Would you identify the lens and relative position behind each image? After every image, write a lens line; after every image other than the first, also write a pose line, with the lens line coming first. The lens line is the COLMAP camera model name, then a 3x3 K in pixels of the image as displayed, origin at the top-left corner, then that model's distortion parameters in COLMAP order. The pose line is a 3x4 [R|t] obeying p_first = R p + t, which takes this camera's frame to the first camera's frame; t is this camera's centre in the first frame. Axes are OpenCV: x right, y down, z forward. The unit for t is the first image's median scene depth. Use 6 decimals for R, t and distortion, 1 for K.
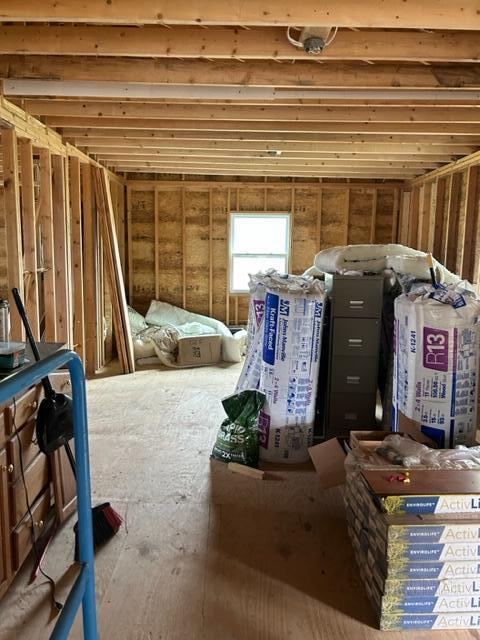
lens RADIAL K [[529.6, 0, 240.8], [0, 529.6, 318.7], [0, 0, 1]] dist [0.048049, -0.032192]
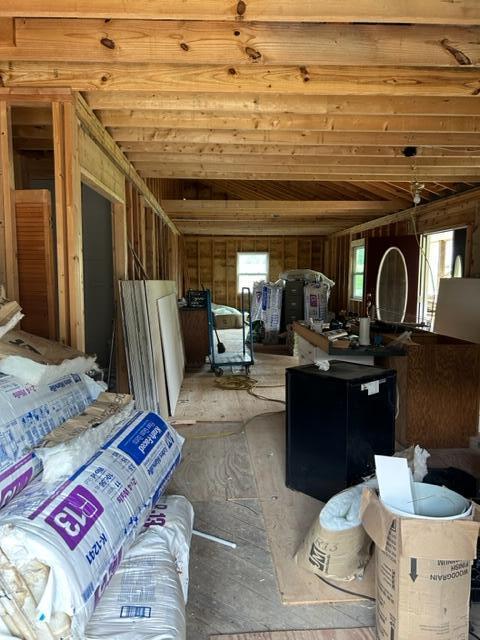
lens RADIAL K [[529.6, 0, 239.0], [0, 529.6, 321.4], [0, 0, 1]] dist [0.048049, -0.032192]
pose [[0.998808, -0.020951, 0.044077, -0.105954], [0.022250, 0.999326, -0.029196, 0.109873], [-0.043436, 0.030142, 0.998601, -0.940302]]
